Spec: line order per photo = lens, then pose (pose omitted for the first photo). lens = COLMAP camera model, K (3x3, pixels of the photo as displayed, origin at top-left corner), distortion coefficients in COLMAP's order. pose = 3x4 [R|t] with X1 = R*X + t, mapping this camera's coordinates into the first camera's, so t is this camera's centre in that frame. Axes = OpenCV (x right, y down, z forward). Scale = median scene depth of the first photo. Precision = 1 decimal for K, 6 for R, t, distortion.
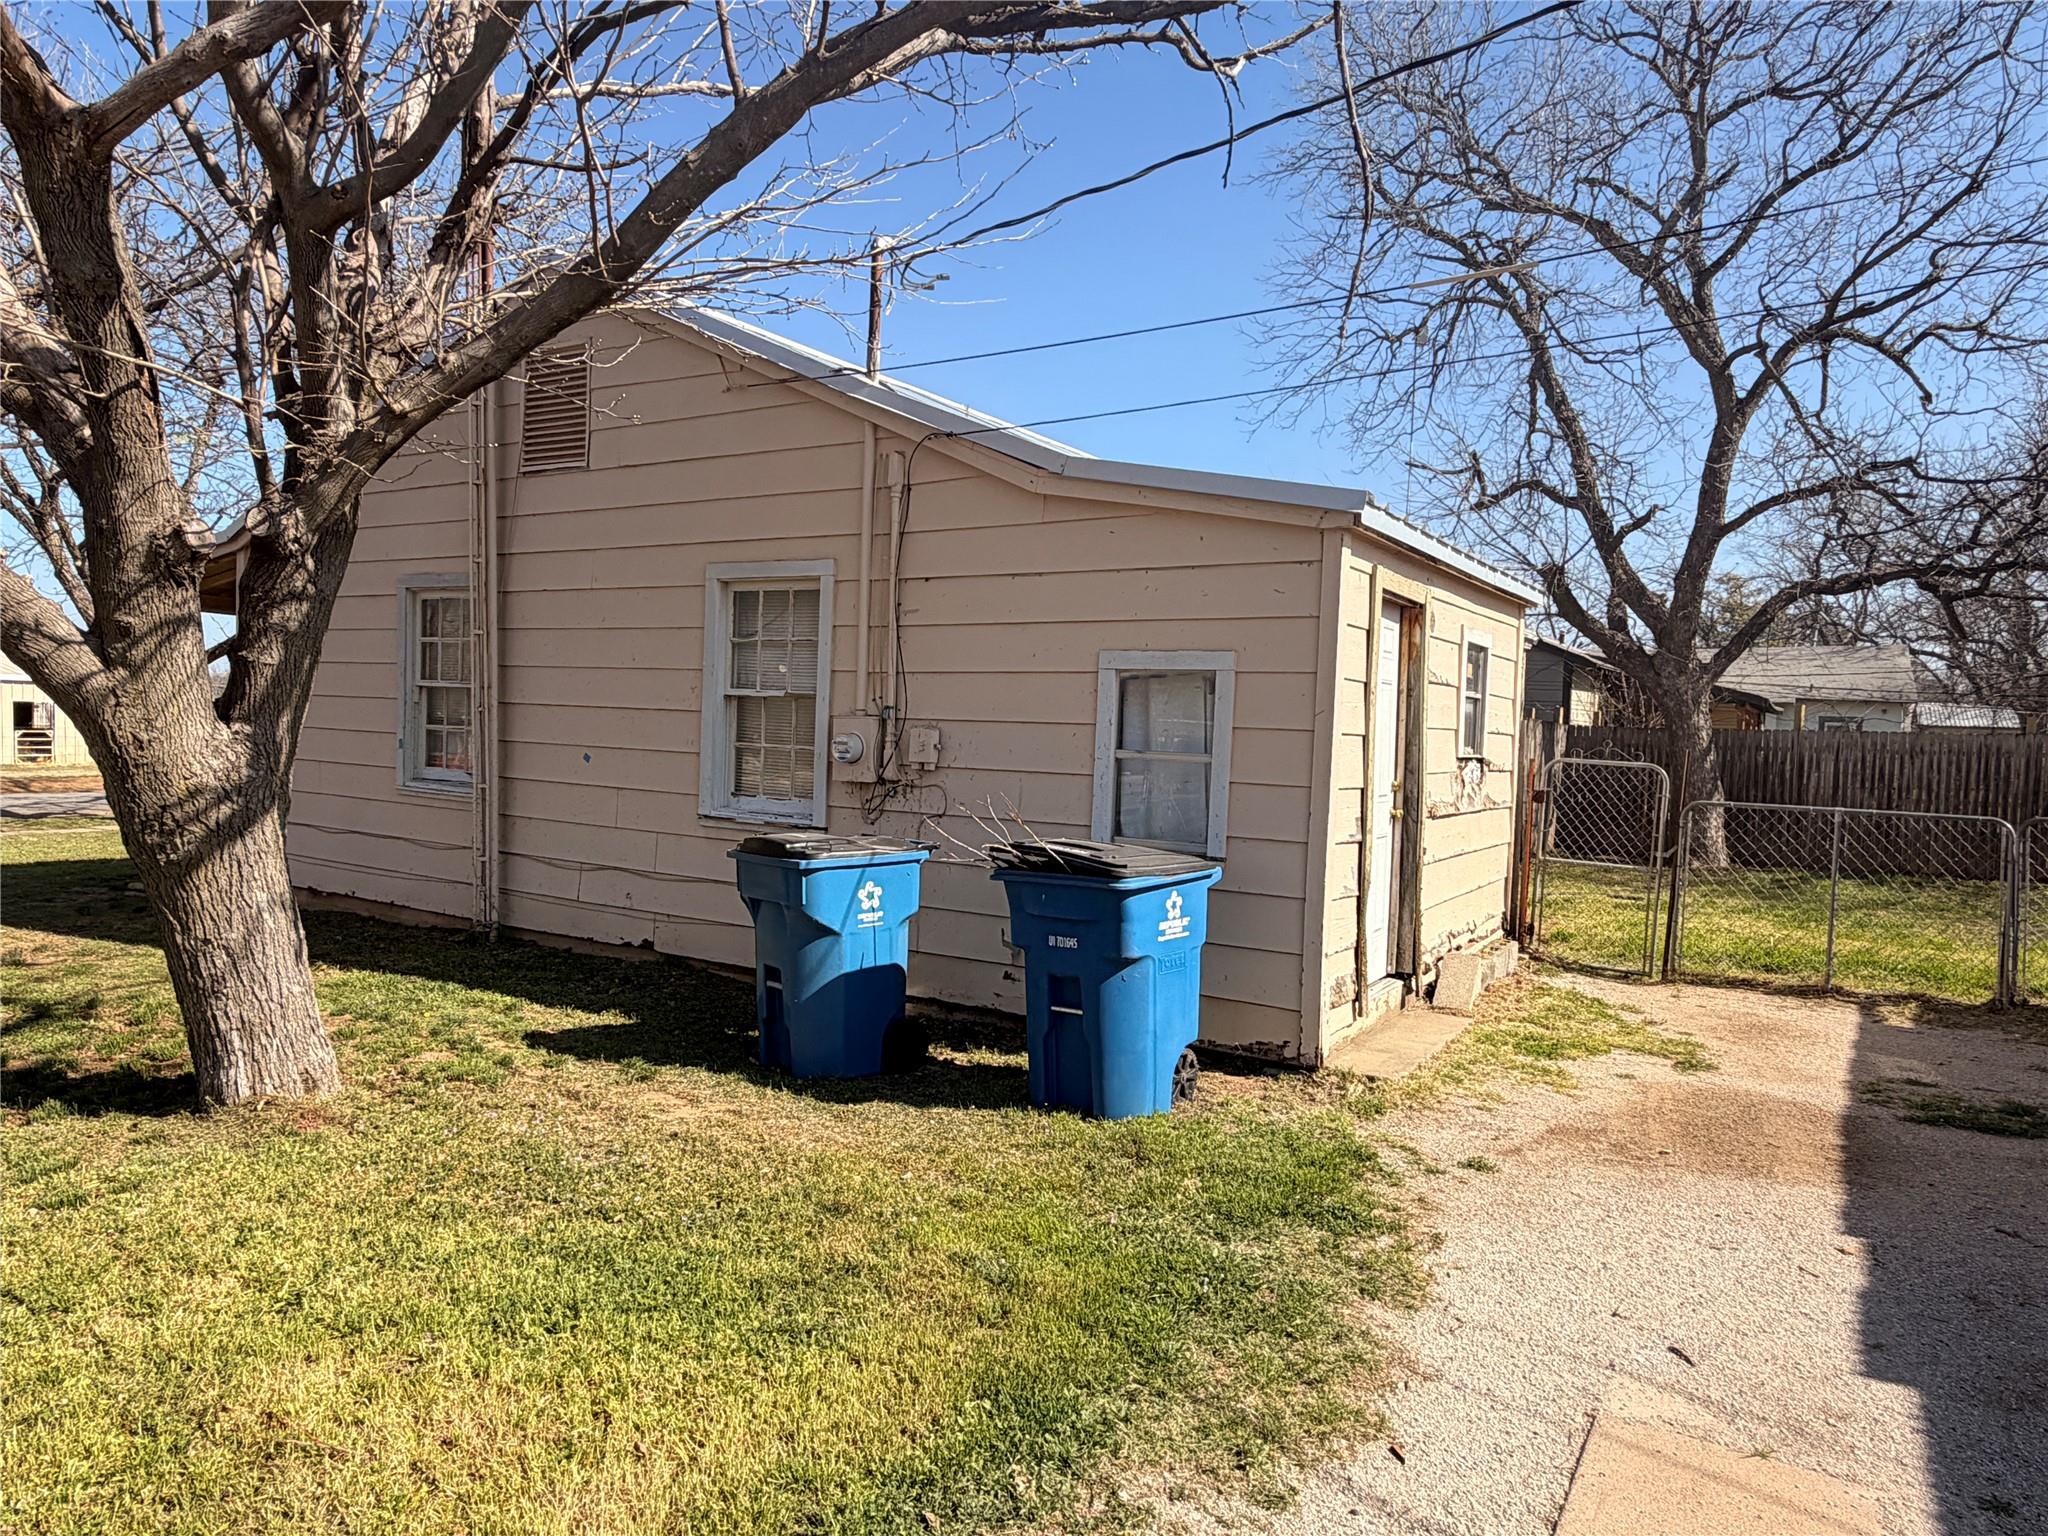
lens RADIAL K [[1321.8, 0, 1024.4], [0, 1321.8, 776.1], [0, 0, 1]] dist [-0.005898, 0.000738]
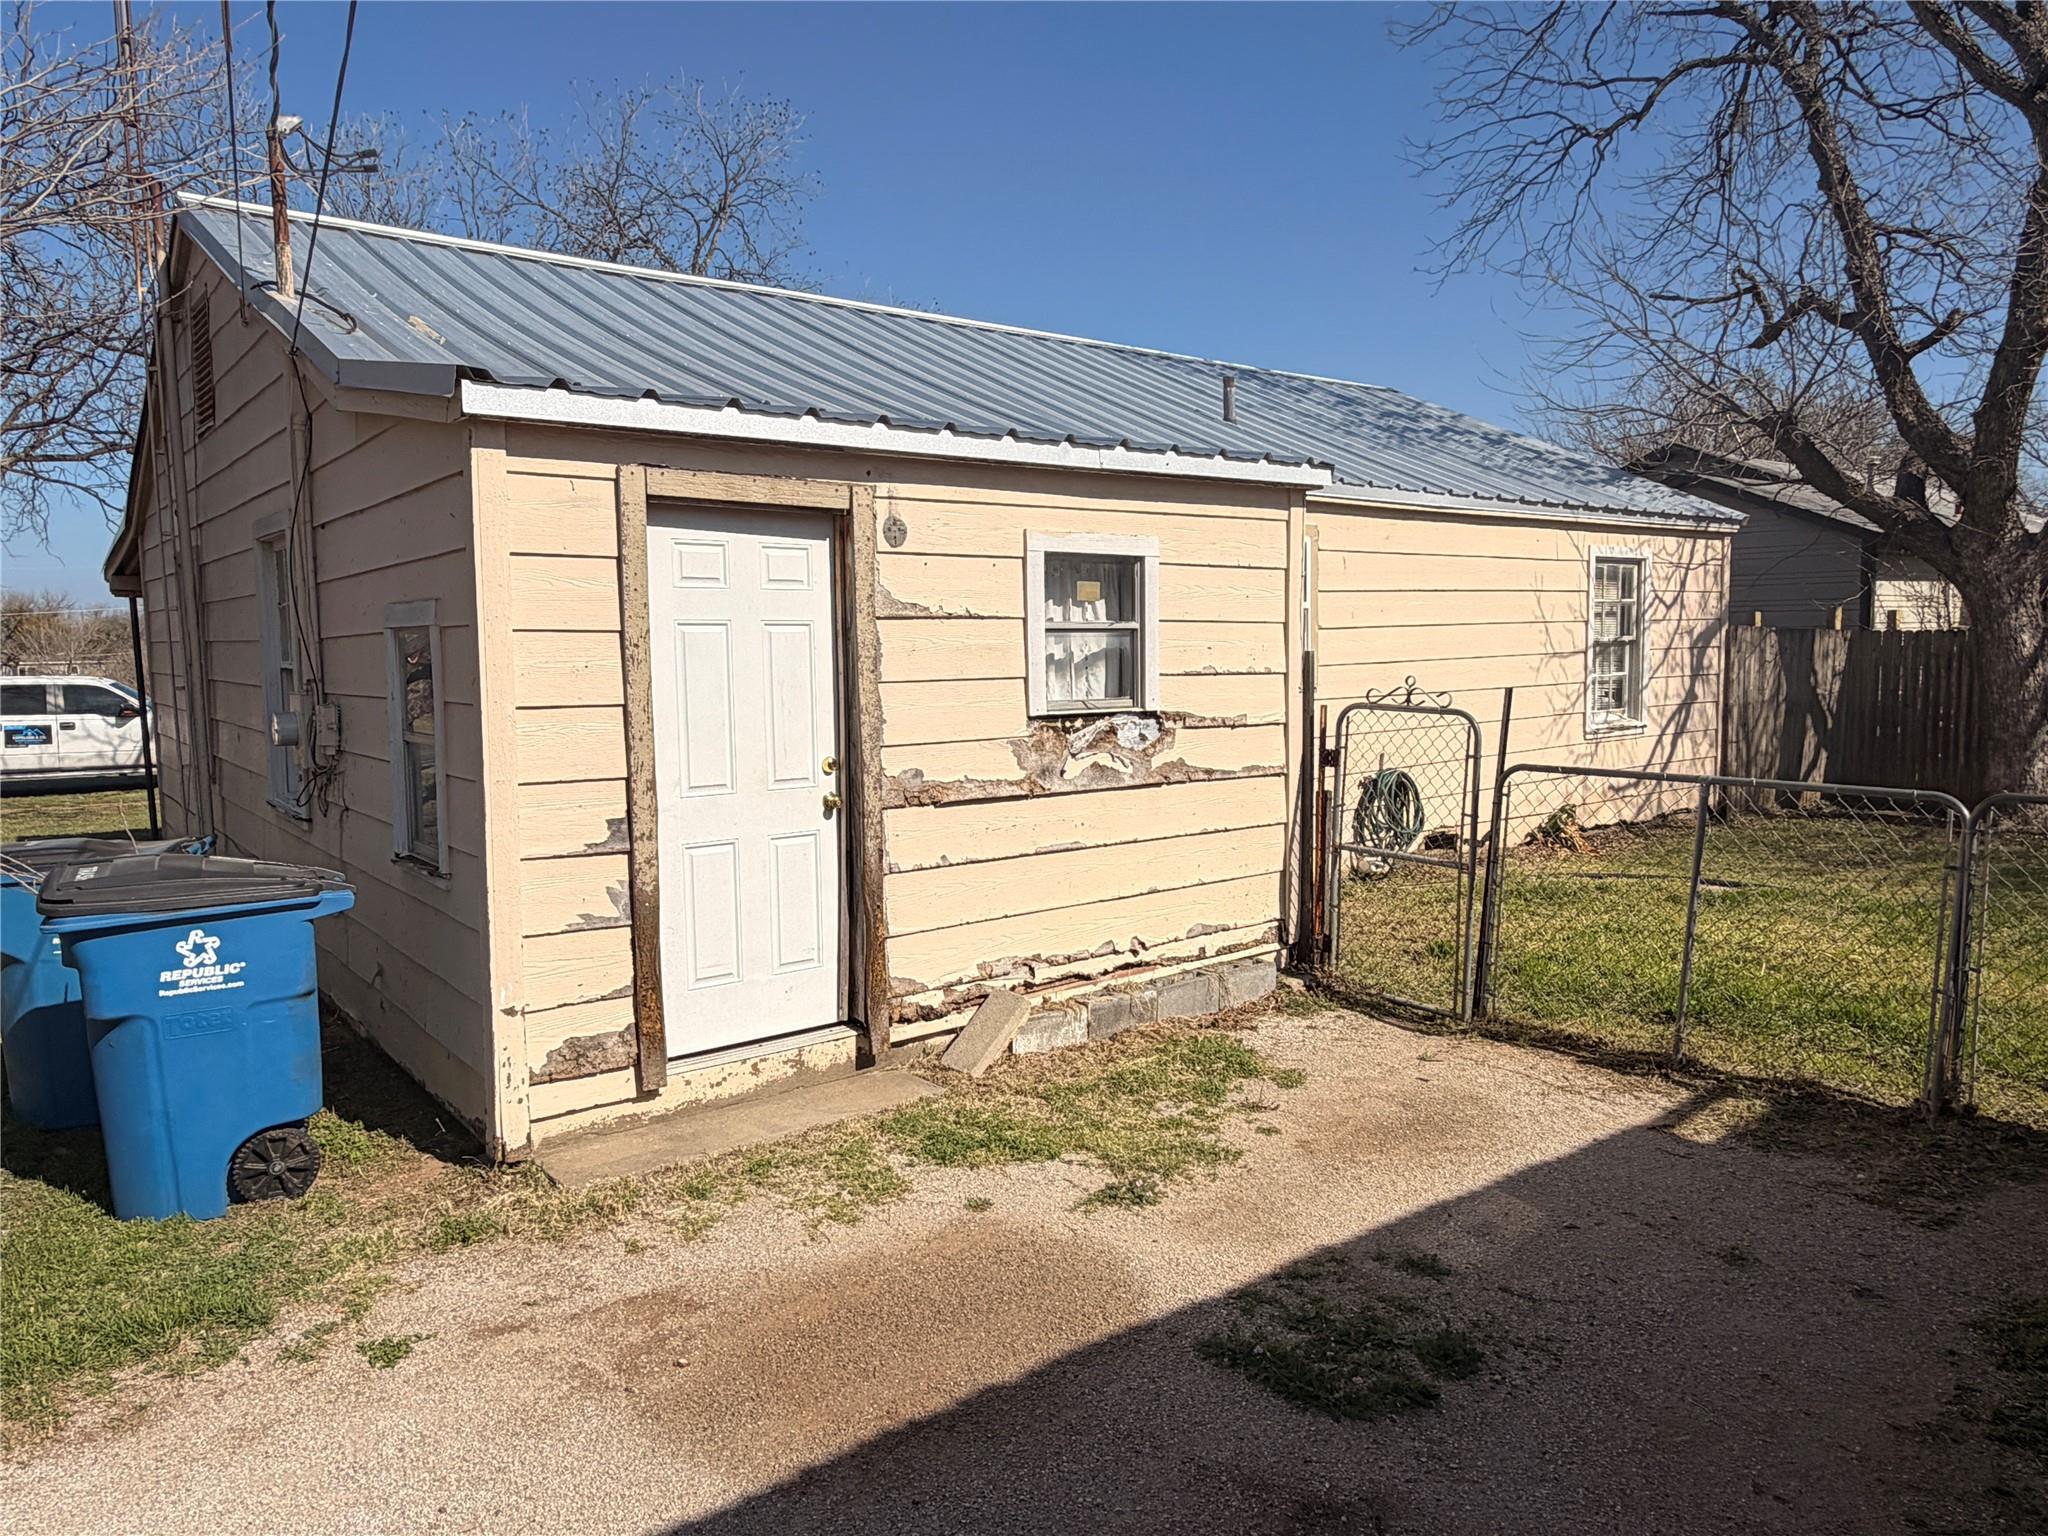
lens RADIAL K [[1379.5, 0, 1024.6], [0, 1379.5, 769.3], [0, 0, 1]] dist [0.002753, 0.000686]
pose [[0.938128, -0.016261, -0.345907, 0.635533], [0.031569, 0.998753, 0.038665, -0.015802], [0.344847, -0.047192, 0.937472, 0.323042]]
